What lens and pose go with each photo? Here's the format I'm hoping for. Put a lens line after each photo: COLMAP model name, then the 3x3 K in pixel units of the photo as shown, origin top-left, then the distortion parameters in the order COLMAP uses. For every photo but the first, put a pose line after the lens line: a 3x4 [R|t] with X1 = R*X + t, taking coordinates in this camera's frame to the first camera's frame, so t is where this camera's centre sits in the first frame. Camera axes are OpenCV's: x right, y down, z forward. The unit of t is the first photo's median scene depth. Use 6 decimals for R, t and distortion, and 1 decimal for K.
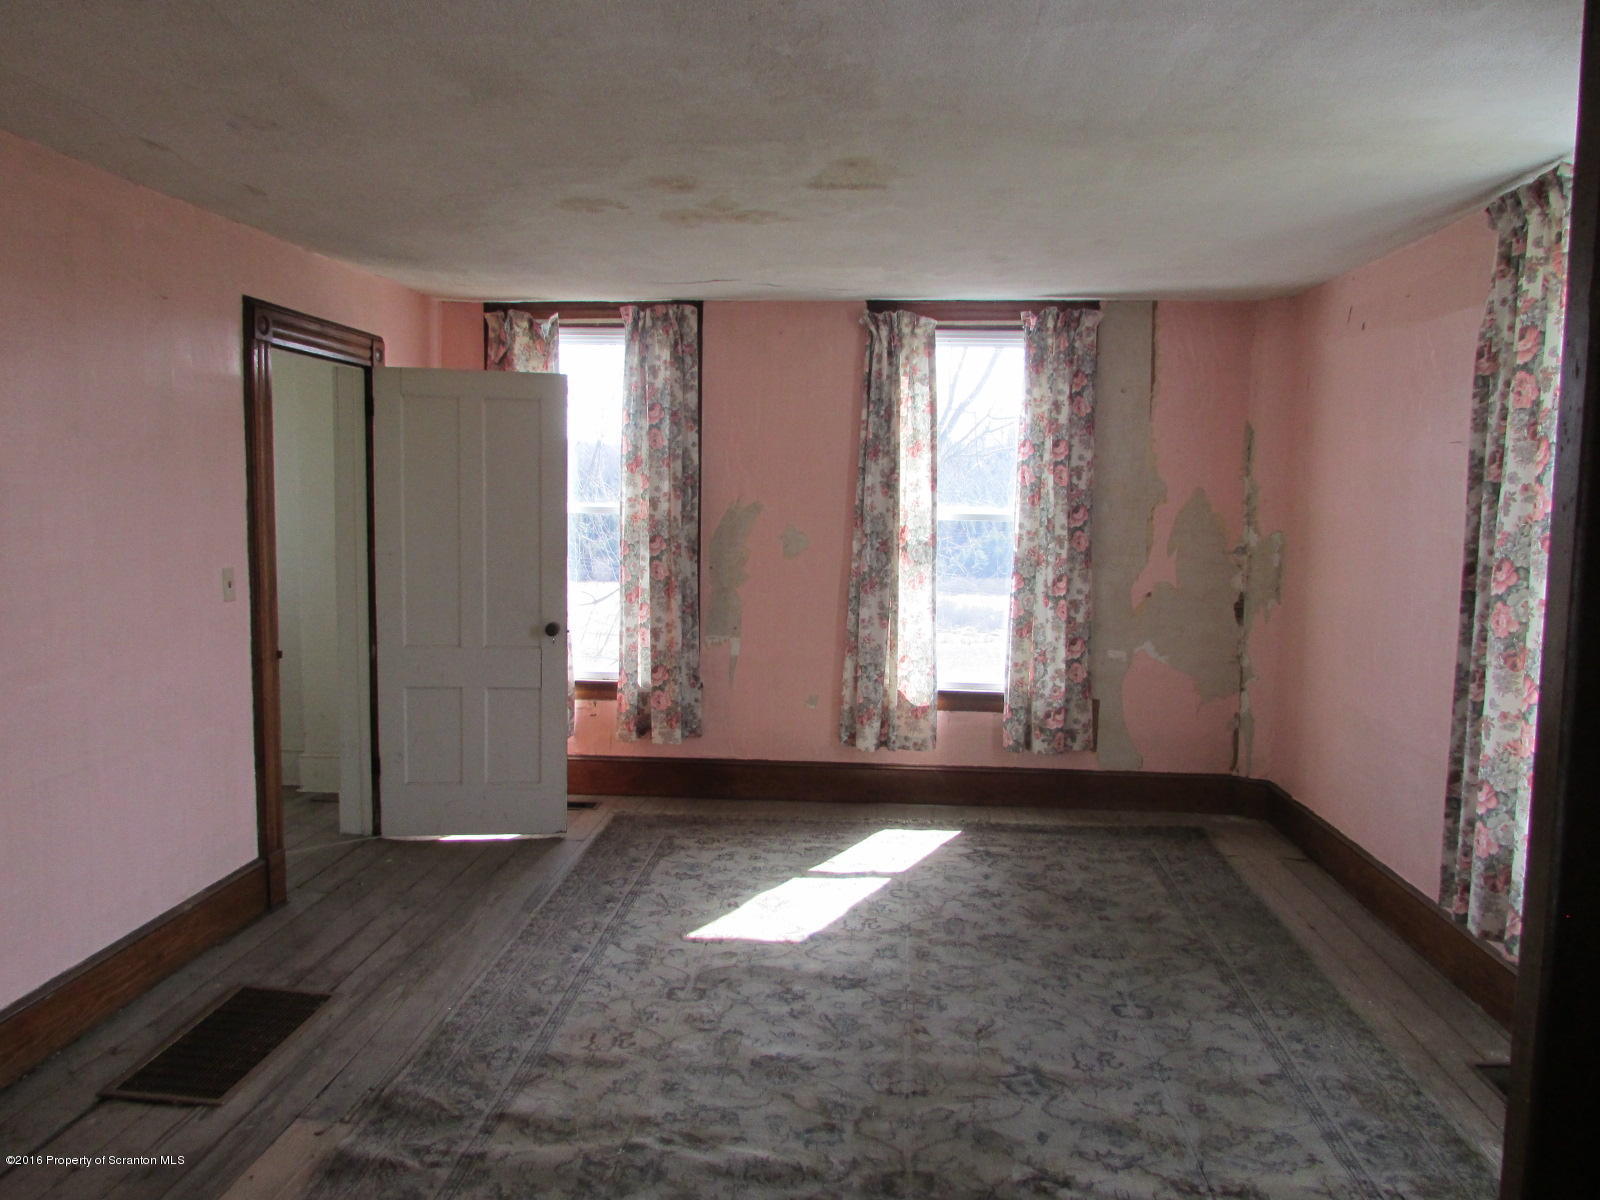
lens RADIAL K [[1133.6, 0, 802.2], [0, 1133.6, 601.4], [0, 0, 1]] dist [-0.026456, 0.007955]
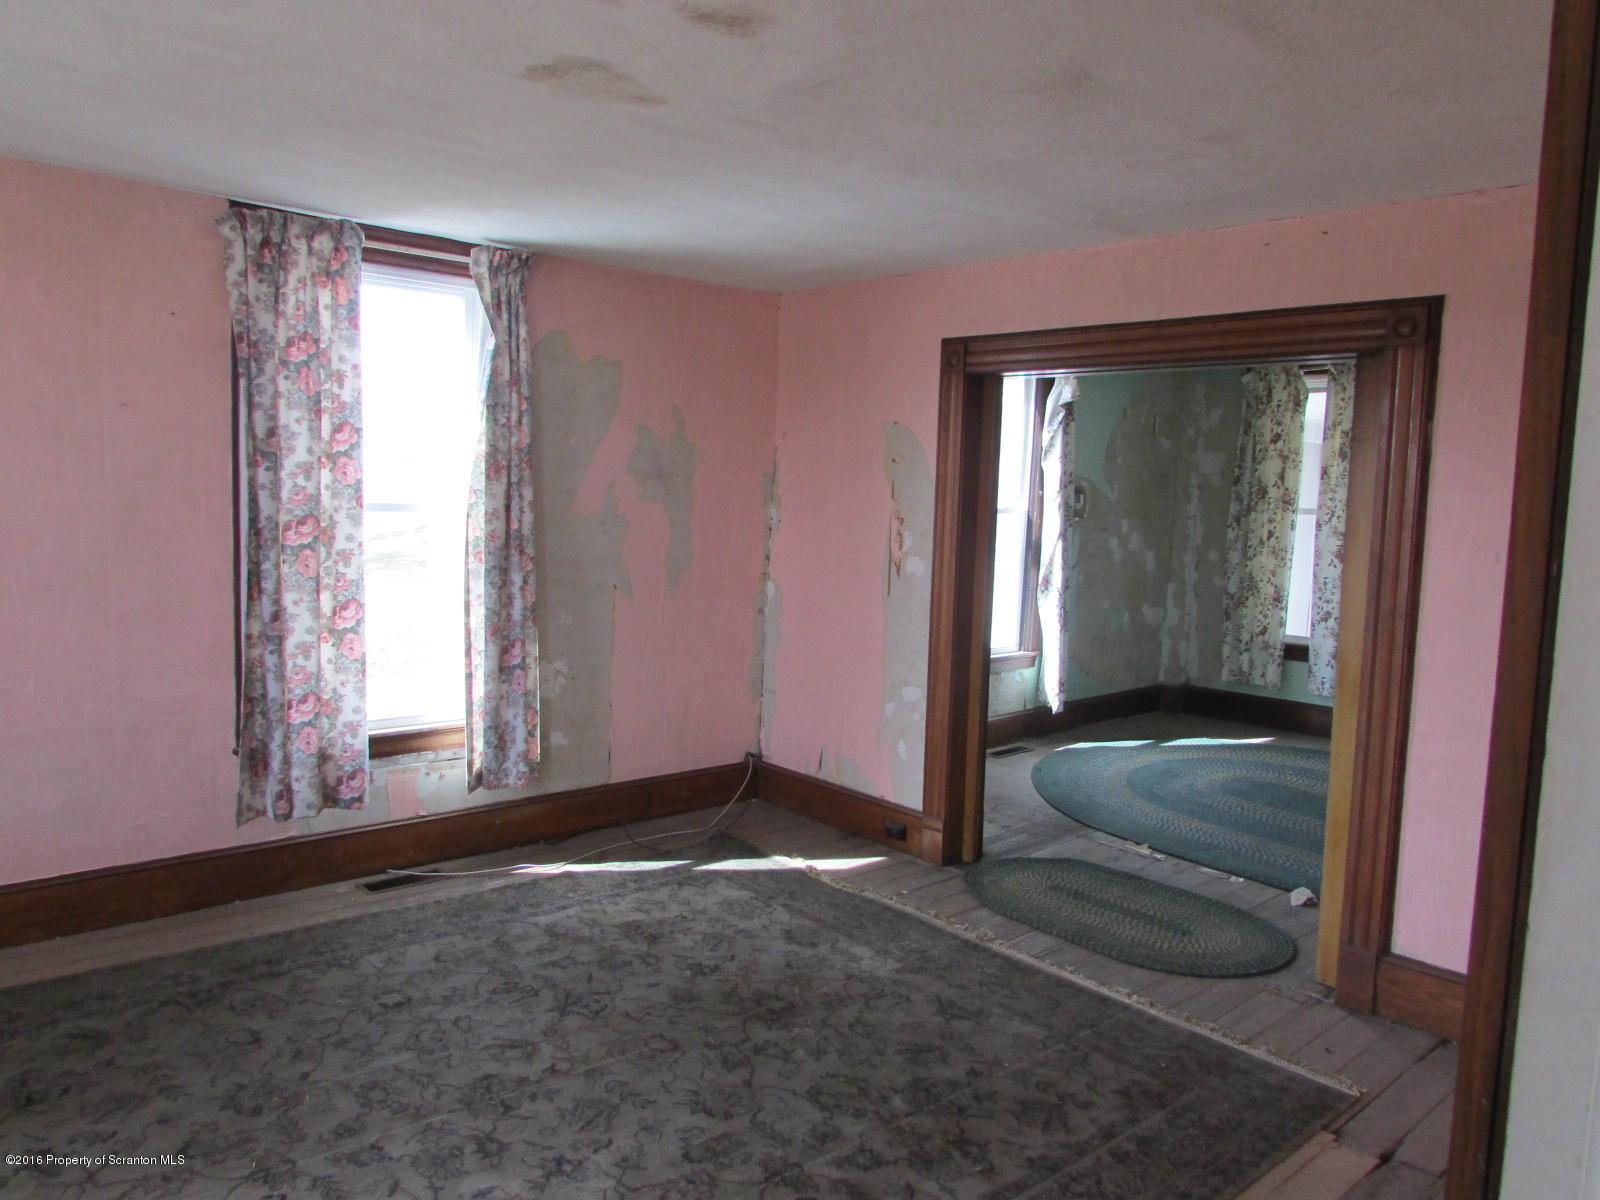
lens RADIAL K [[1133.6, 0, 799.3], [0, 1133.6, 599.5], [0, 0, 1]] dist [-0.026456, 0.007955]
pose [[-0.720770, -0.101859, 0.685650, -0.384400], [0.022643, 0.985157, 0.170156, -0.087685], [-0.692804, 0.138168, -0.707765, 0.900276]]
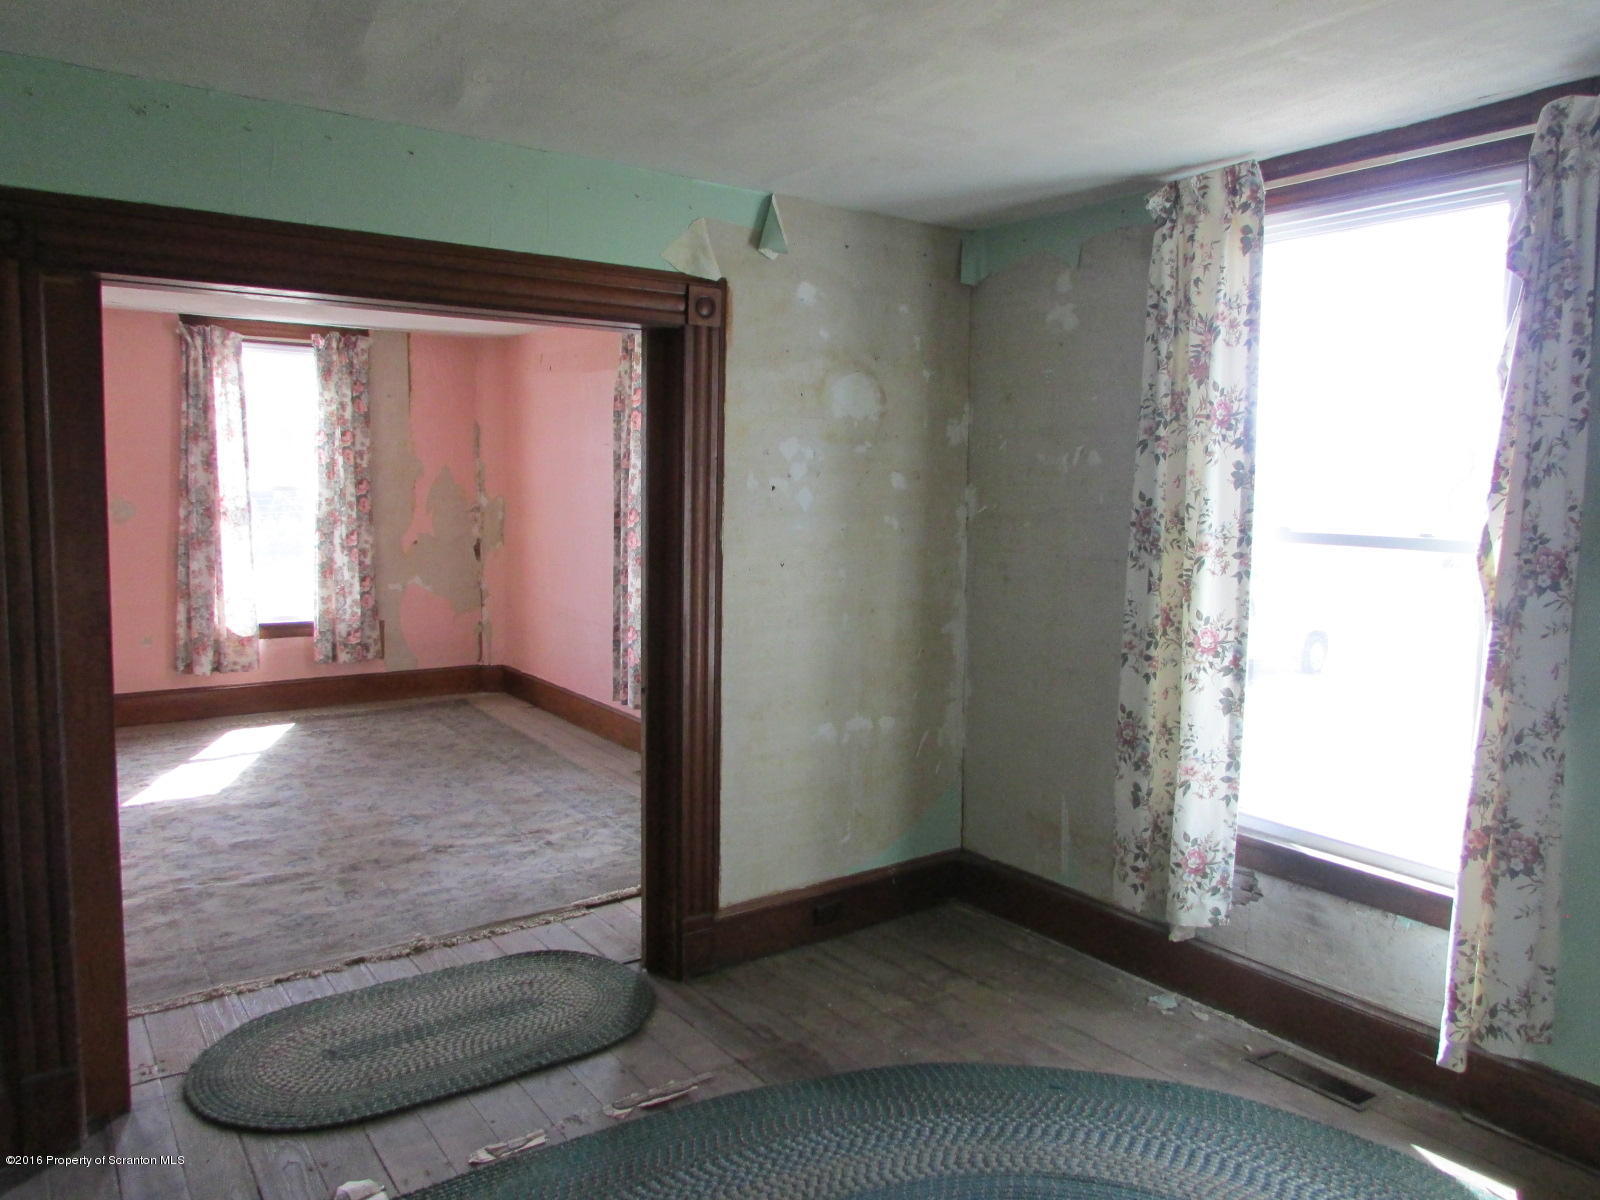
lens RADIAL K [[1133.6, 0, 792.0], [0, 1133.6, 592.5], [0, 0, 1]] dist [-0.026456, 0.007955]
pose [[0.767560, -0.064993, 0.637673, -0.240606], [0.051182, 0.997884, 0.040100, 0.024520], [-0.638930, 0.001858, 0.769263, -0.388893]]
